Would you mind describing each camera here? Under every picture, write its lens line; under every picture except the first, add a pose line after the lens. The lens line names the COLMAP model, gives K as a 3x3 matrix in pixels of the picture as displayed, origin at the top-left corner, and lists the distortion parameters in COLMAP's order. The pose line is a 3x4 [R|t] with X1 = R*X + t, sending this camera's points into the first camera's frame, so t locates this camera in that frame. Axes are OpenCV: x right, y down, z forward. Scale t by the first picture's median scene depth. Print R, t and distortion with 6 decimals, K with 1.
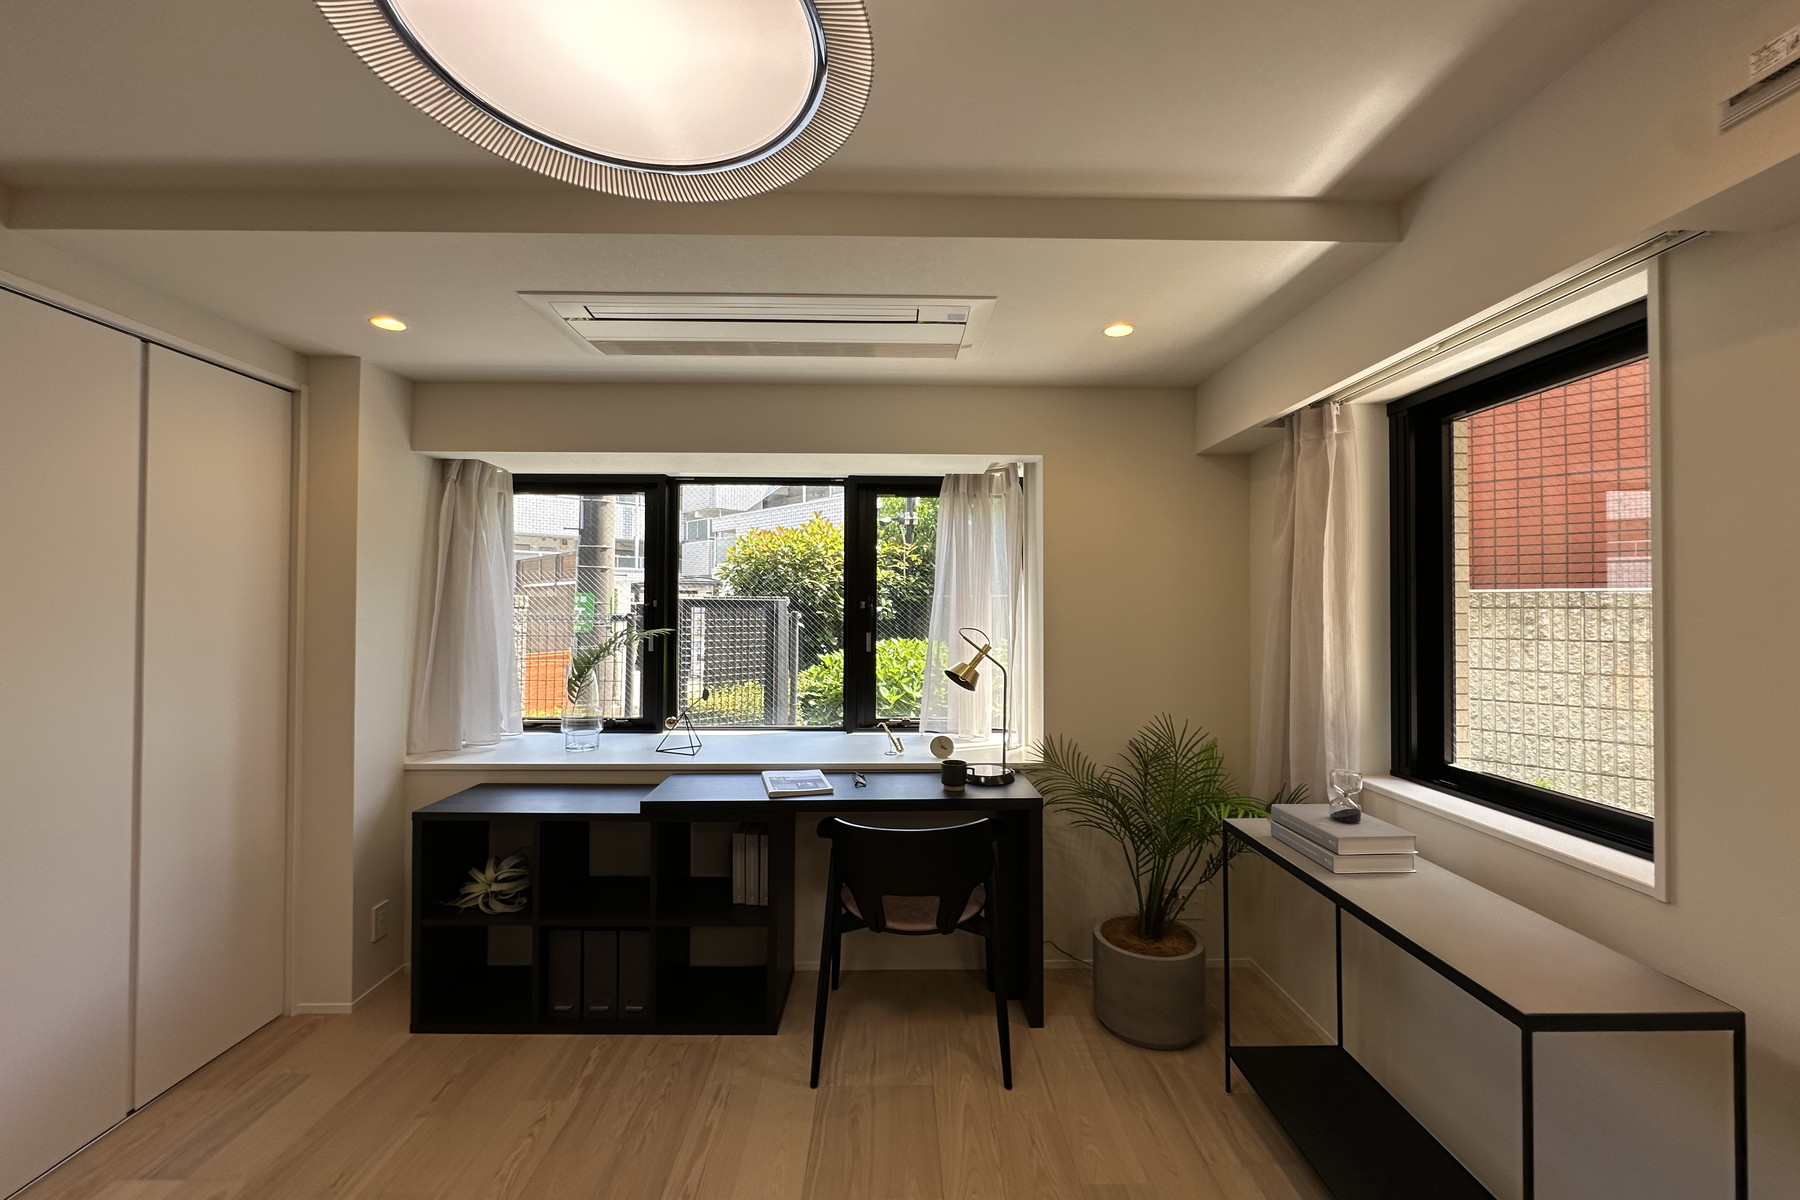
lens RADIAL K [[716.4, 0, 897.6], [0, 716.4, 601.2], [0, 0, 1]] dist [-0.002460, -0.000381]
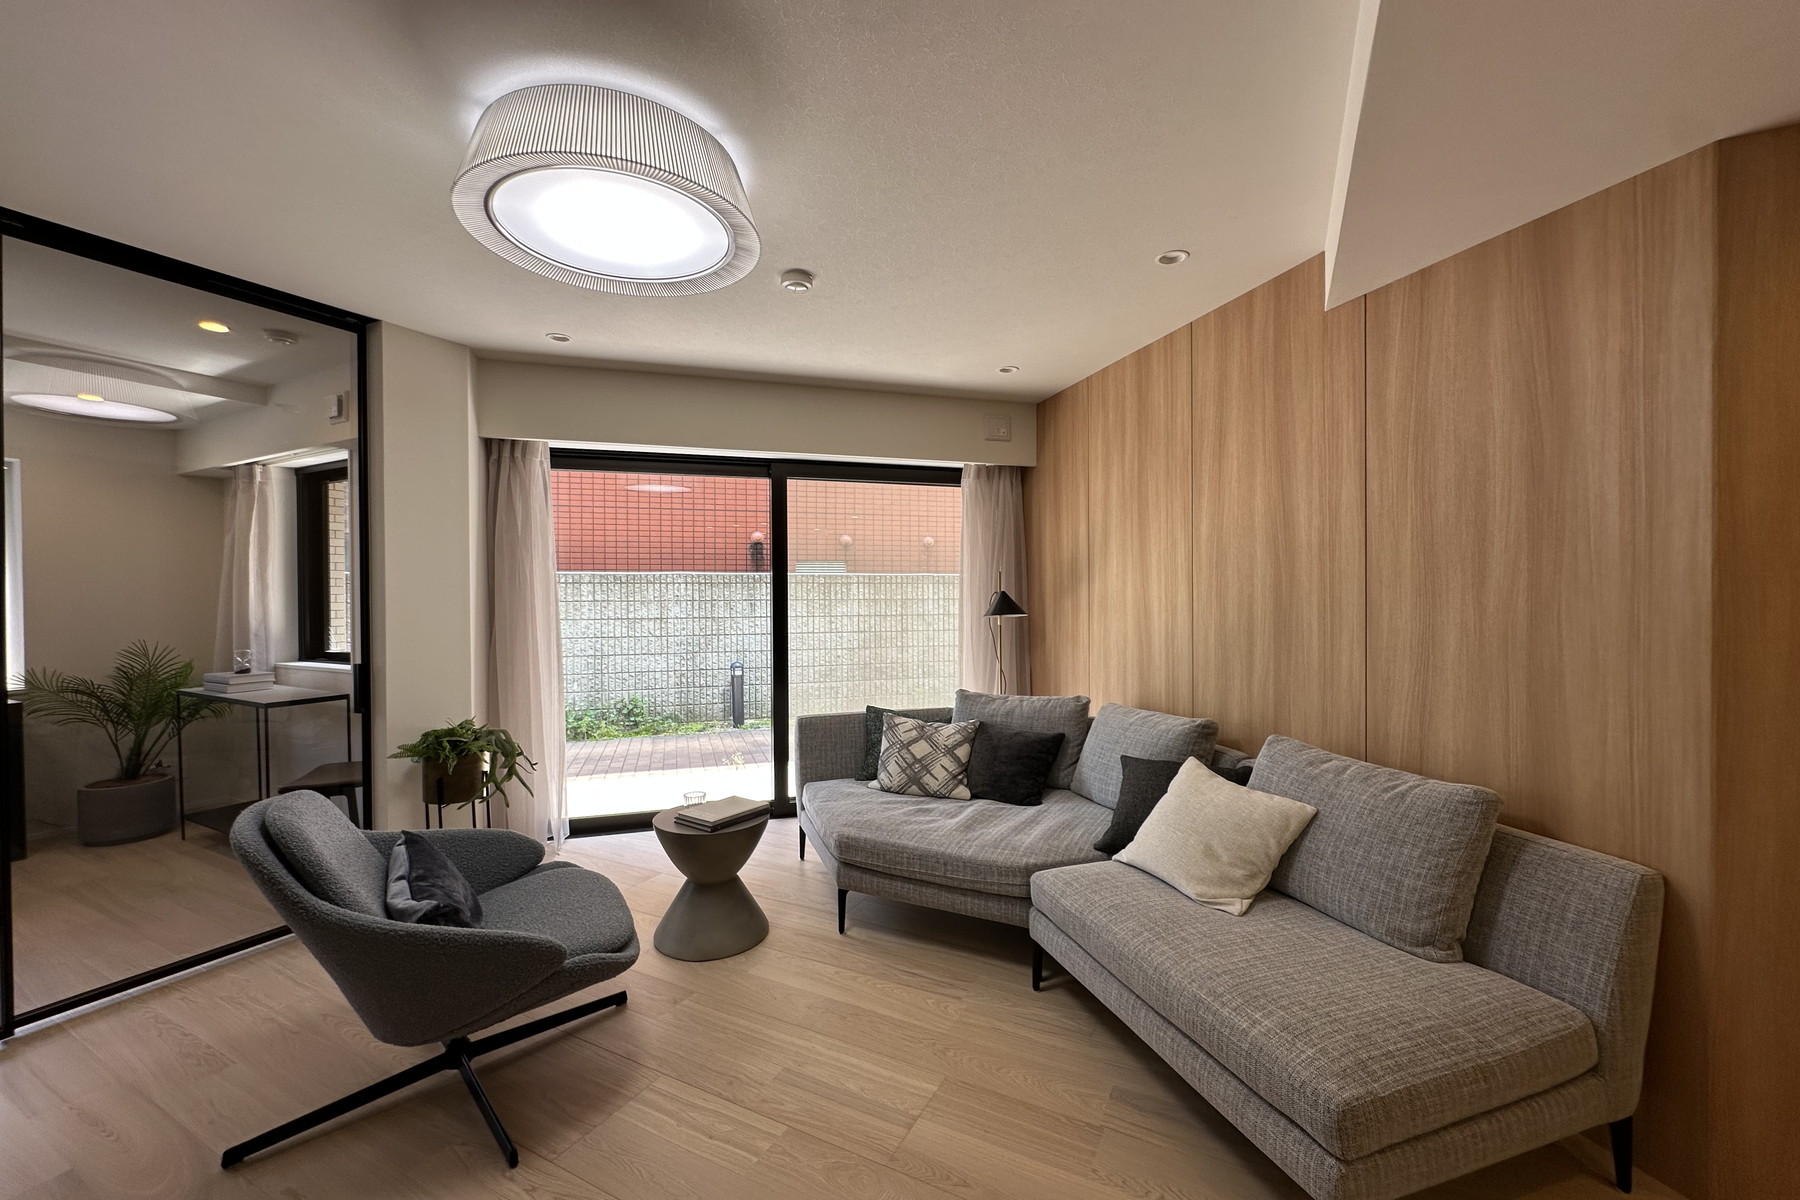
lens RADIAL K [[716.4, 0, 895.5], [0, 716.4, 596.0], [0, 0, 1]] dist [-0.002460, -0.000381]
pose [[0.492888, -0.009319, 0.870043, -0.189584], [0.001303, 0.999949, 0.009972, 0.046647], [-0.870092, -0.003781, 0.492875, -1.303004]]
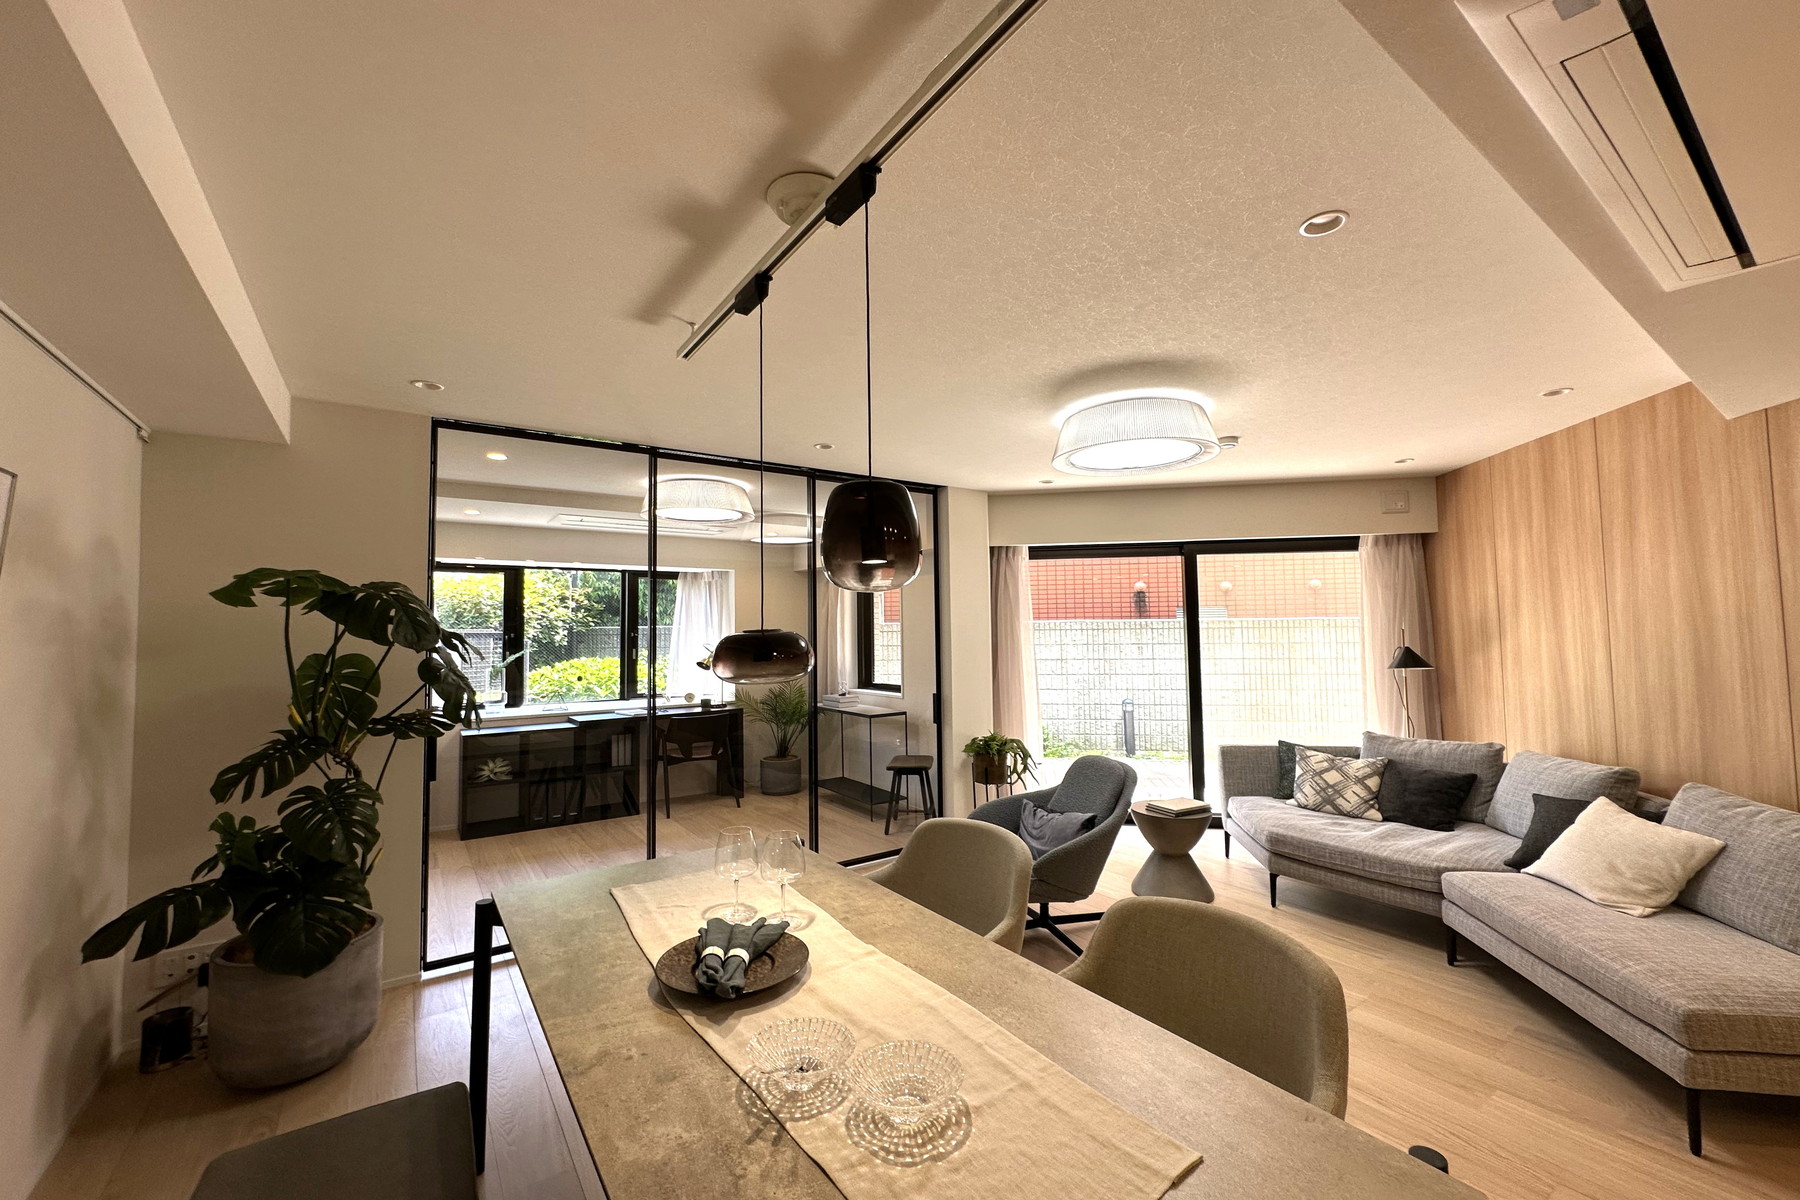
lens RADIAL K [[716.4, 0, 903.6], [0, 716.4, 590.2], [0, 0, 1]] dist [-0.002460, -0.000381]
pose [[0.830581, 0.017965, 0.556608, -0.787897], [0.010986, 0.998756, -0.048629, -0.020079], [-0.556789, 0.046505, 0.829351, -1.538145]]
